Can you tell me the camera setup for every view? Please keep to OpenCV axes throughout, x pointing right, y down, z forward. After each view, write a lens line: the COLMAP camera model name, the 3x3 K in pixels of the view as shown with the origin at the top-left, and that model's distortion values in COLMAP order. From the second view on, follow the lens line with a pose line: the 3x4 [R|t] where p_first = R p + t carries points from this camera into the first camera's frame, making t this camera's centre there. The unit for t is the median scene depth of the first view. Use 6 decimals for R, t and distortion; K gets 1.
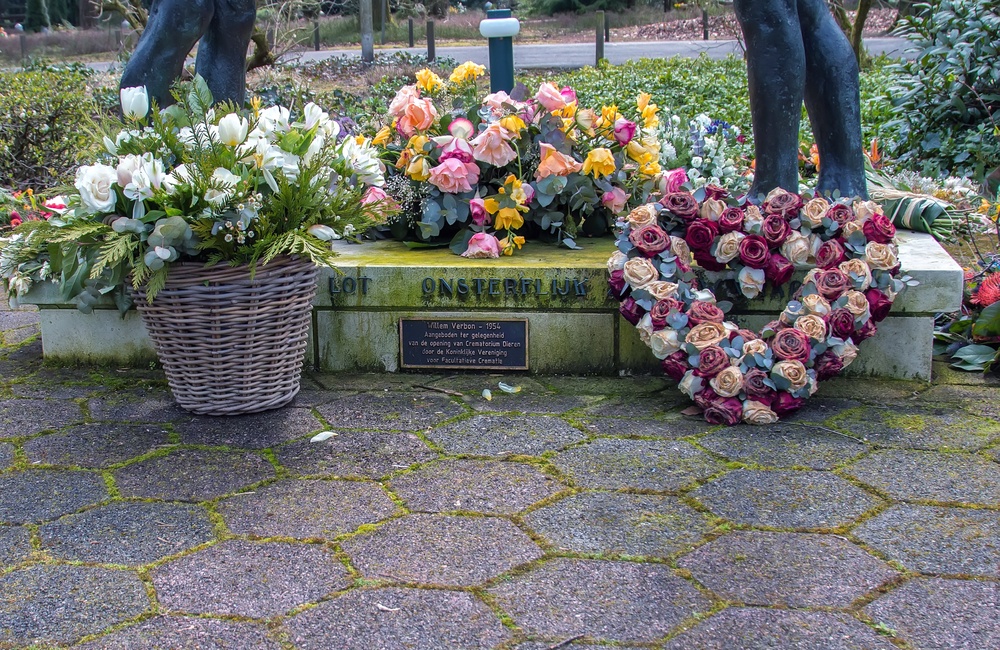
lens RADIAL K [[1256.5, 0, 500.0], [0, 1256.5, 325.0], [0, 0, 1]] dist [-0.098247, 0.032508]
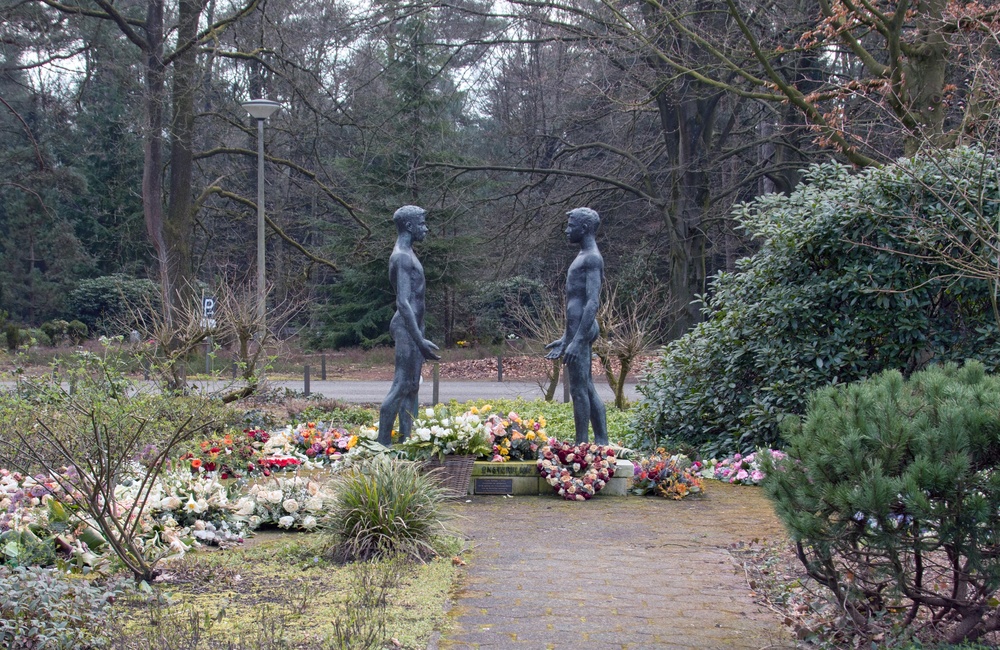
lens RADIAL K [[1256.5, 0, 500.0], [0, 1256.5, 325.0], [0, 0, 1]] dist [-0.098247, 0.032508]
pose [[0.985605, 0.040019, 0.164261, -0.627370], [0.004399, 0.965182, -0.261541, 0.514906], [-0.169008, 0.258499, 0.951112, -2.510881]]
